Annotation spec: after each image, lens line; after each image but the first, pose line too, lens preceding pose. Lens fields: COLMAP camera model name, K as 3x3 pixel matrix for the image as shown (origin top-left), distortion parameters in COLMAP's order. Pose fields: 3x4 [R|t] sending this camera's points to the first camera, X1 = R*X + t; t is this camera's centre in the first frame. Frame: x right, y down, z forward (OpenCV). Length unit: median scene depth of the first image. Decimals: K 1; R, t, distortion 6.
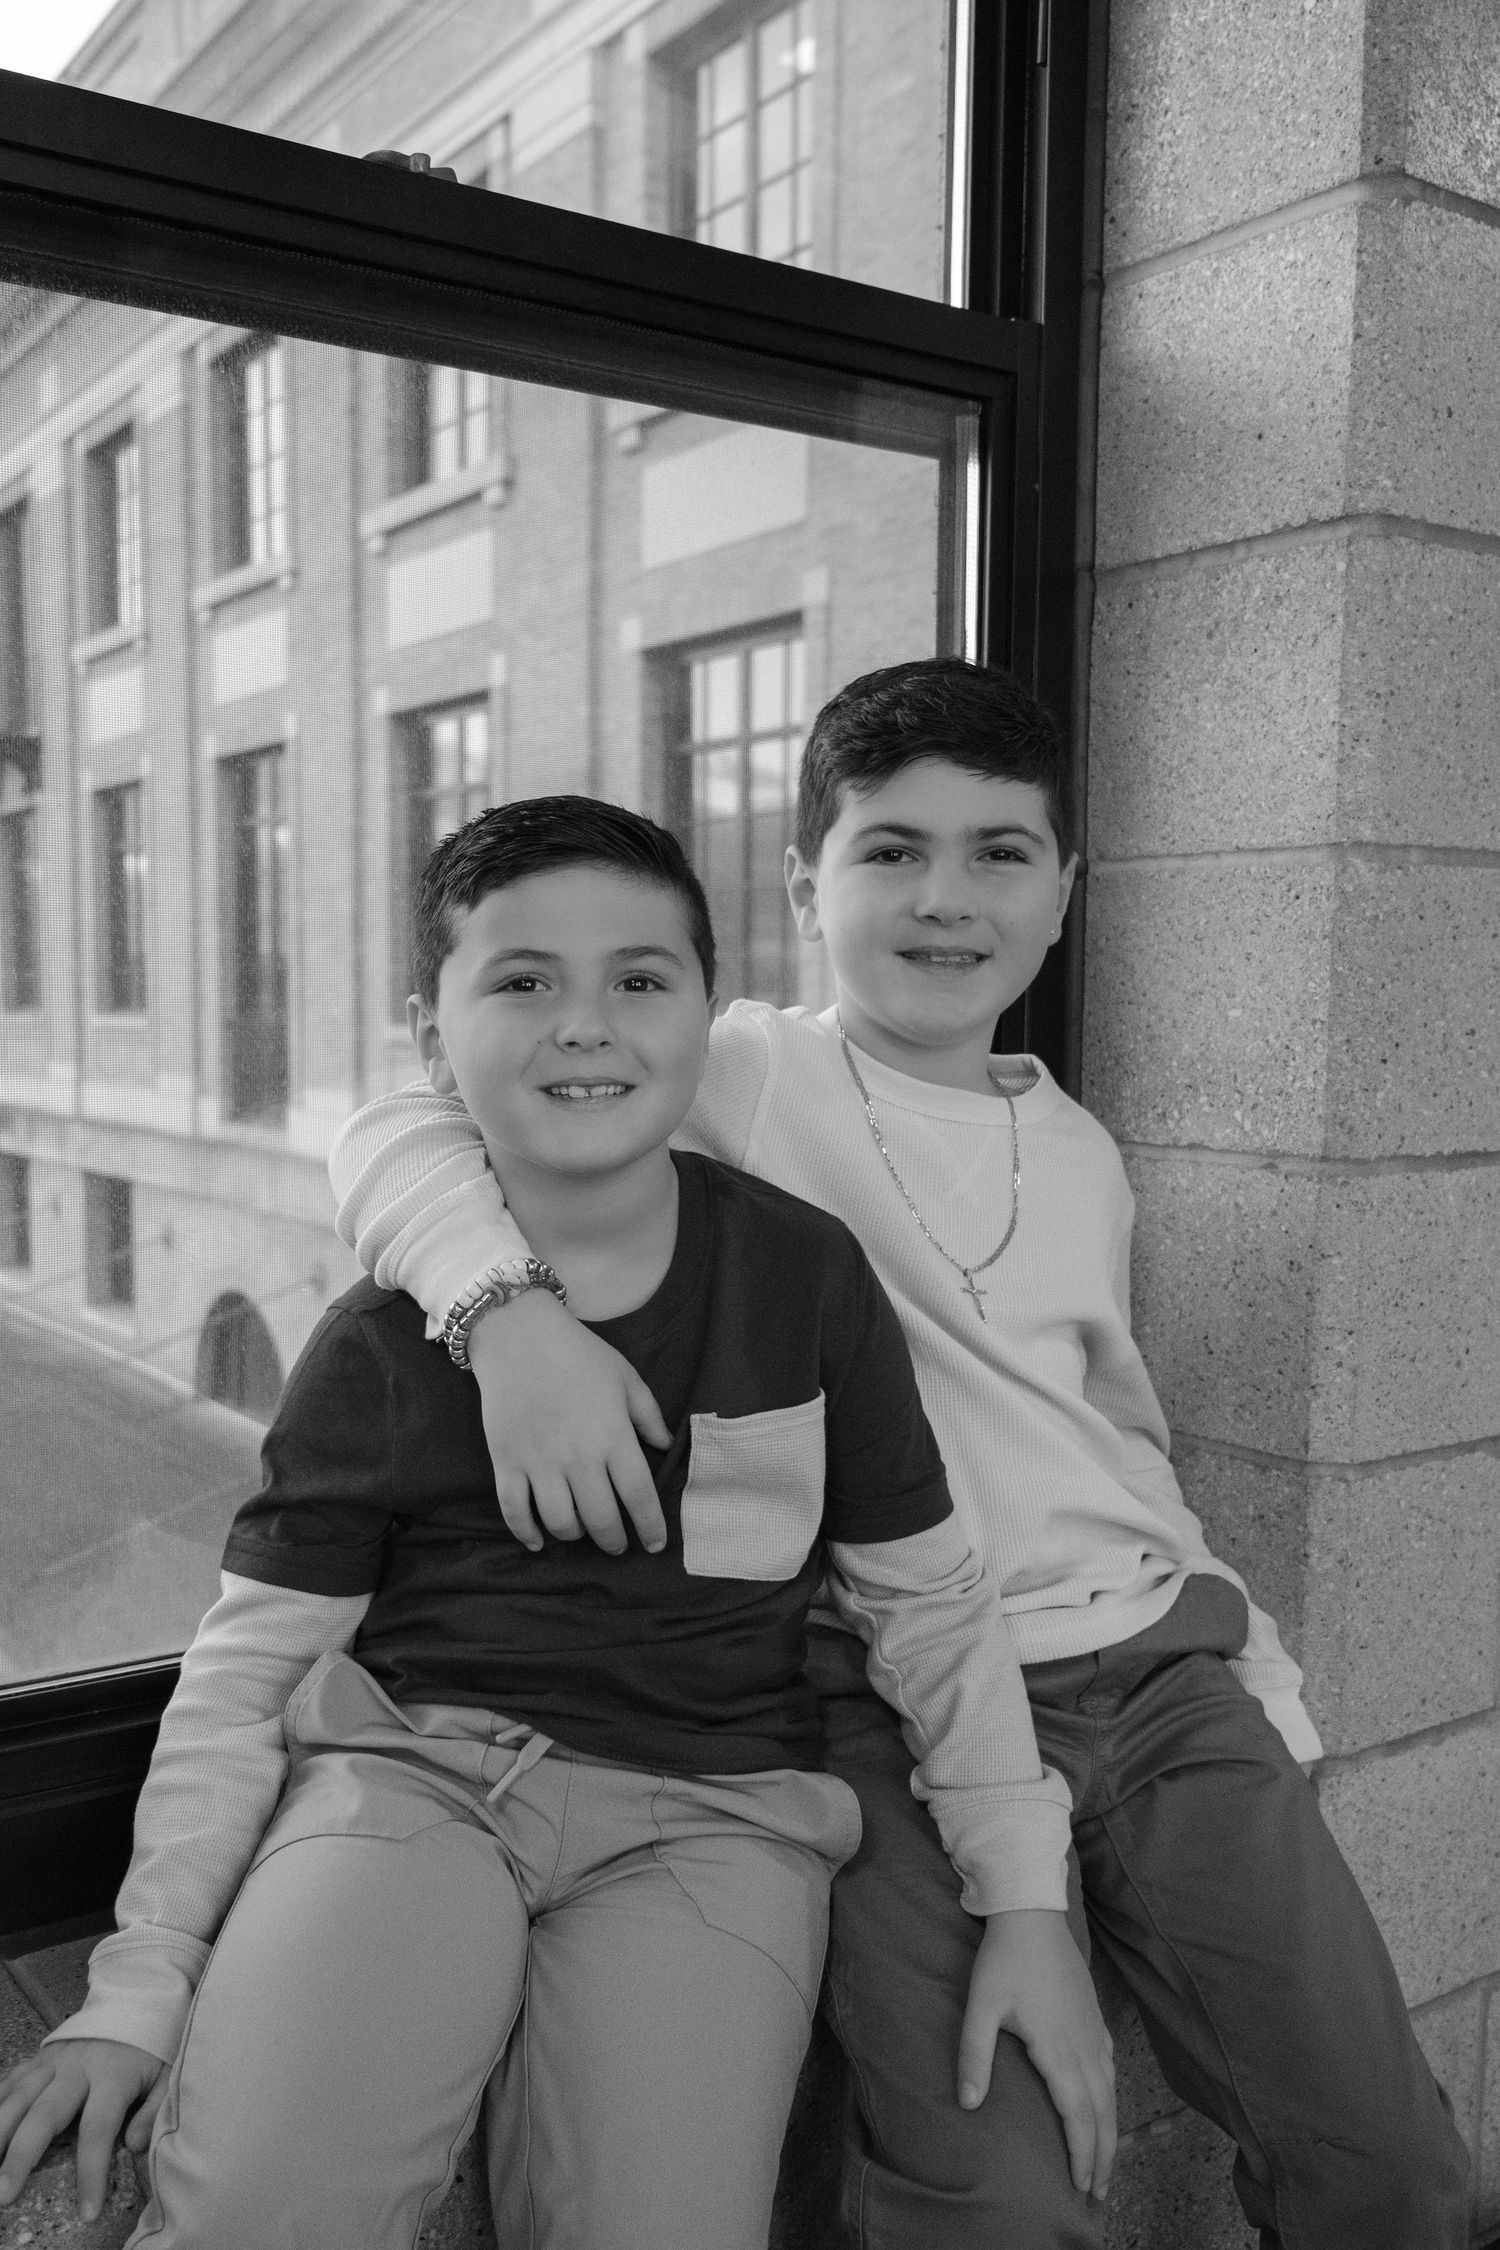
lens RADIAL K [[1992.0, 0, 569.5], [0, 1992.0, 1187.6], [0, 0, 1]] dist [-0.003617, 0.004009]
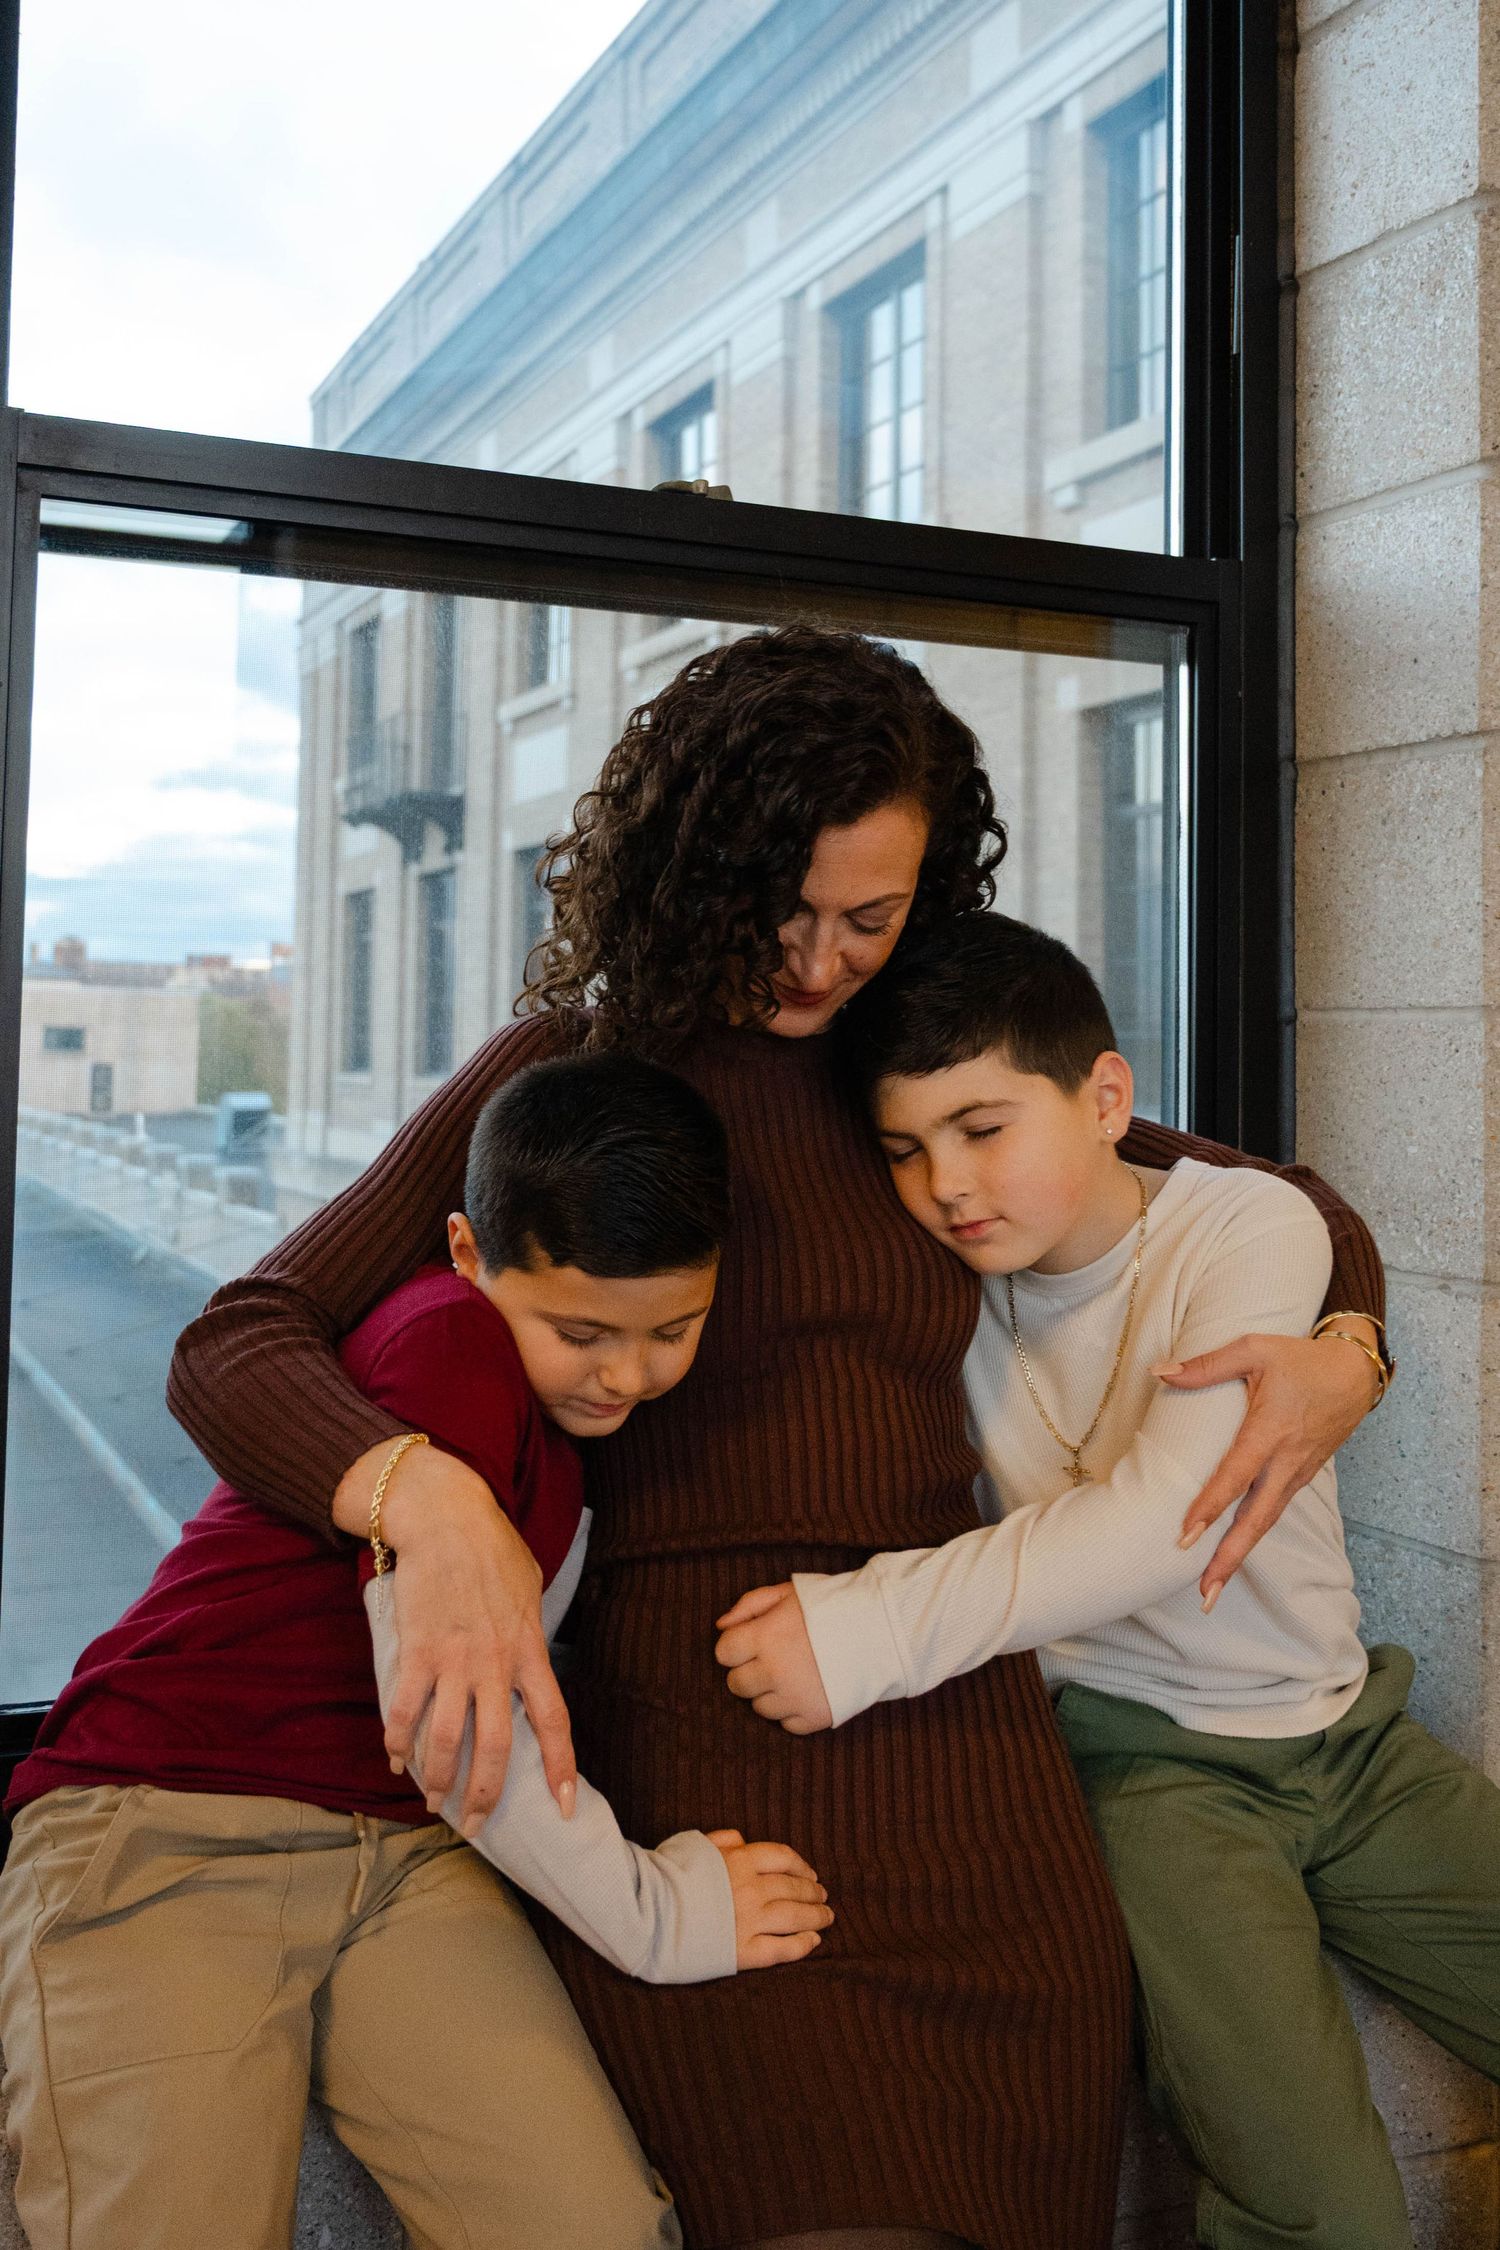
lens RADIAL K [[2187.1, 0, 649.9], [0, 2187.1, 943.9], [0, 0, 1]] dist [-0.012368, 0.018655]
pose [[0.985414, 0.006387, -0.170056, 0.112040], [-0.031727, 0.988670, -0.146717, -0.006837], [0.167192, 0.149973, 0.974451, -0.287596]]
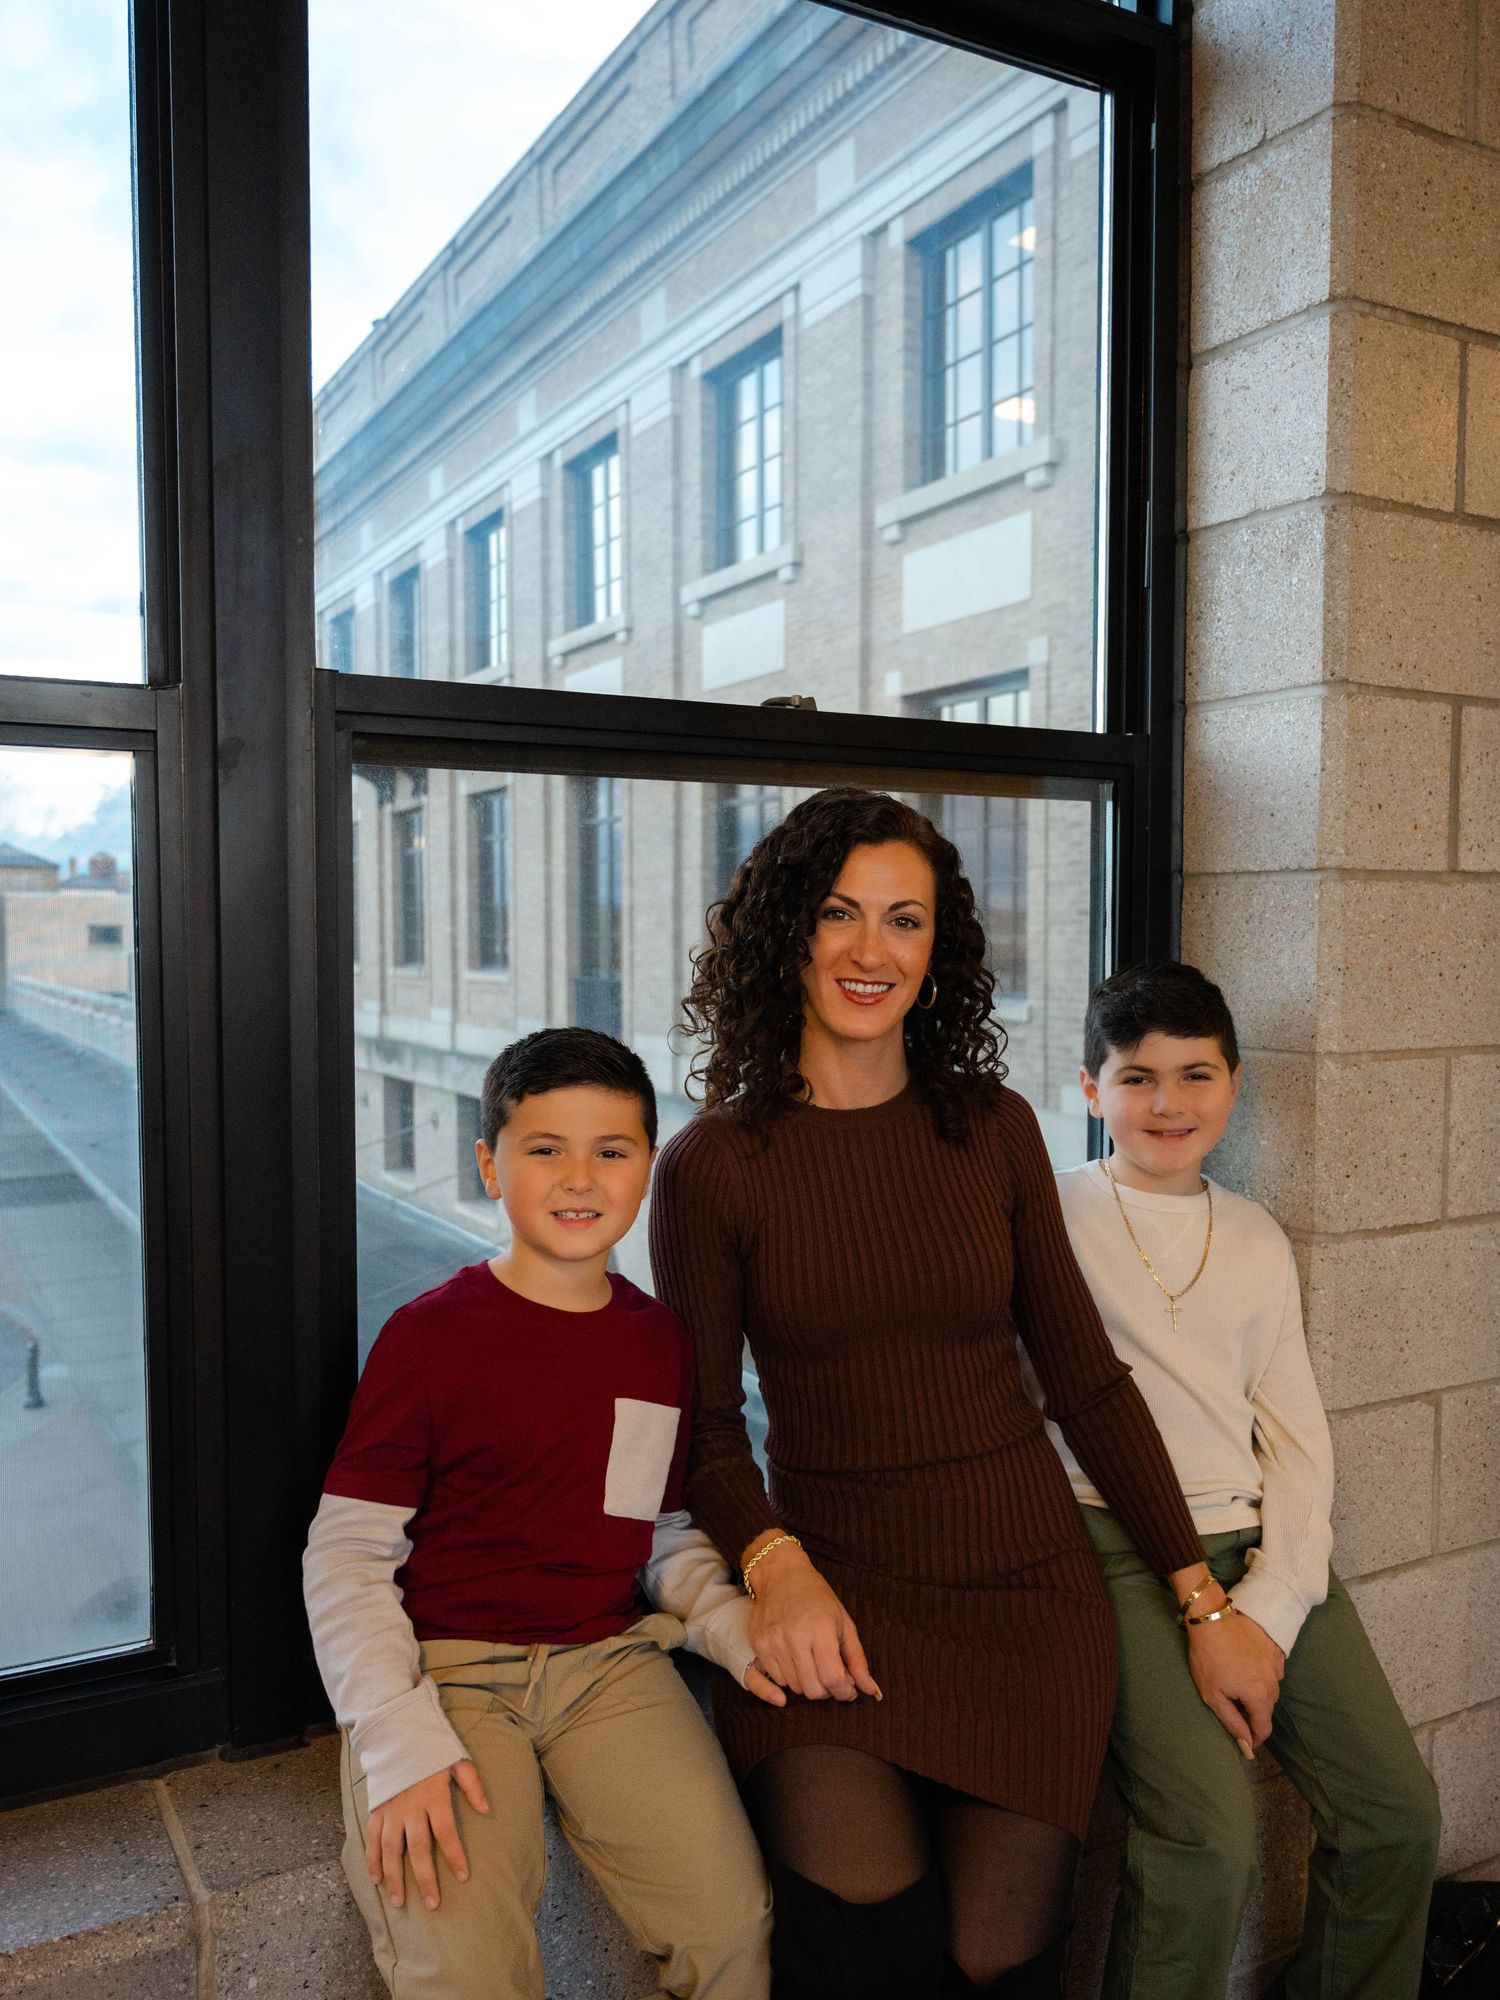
lens RADIAL K [[1638.1, 0, 752.3], [0, 1638.1, 1029.9], [0, 0, 1]] dist [-0.003675, 0.002447]
pose [[0.998563, 0.000899, -0.053591, -0.027811], [-0.003071, 0.999176, -0.040464, -0.120396], [0.053511, 0.040571, 0.997743, -0.411349]]
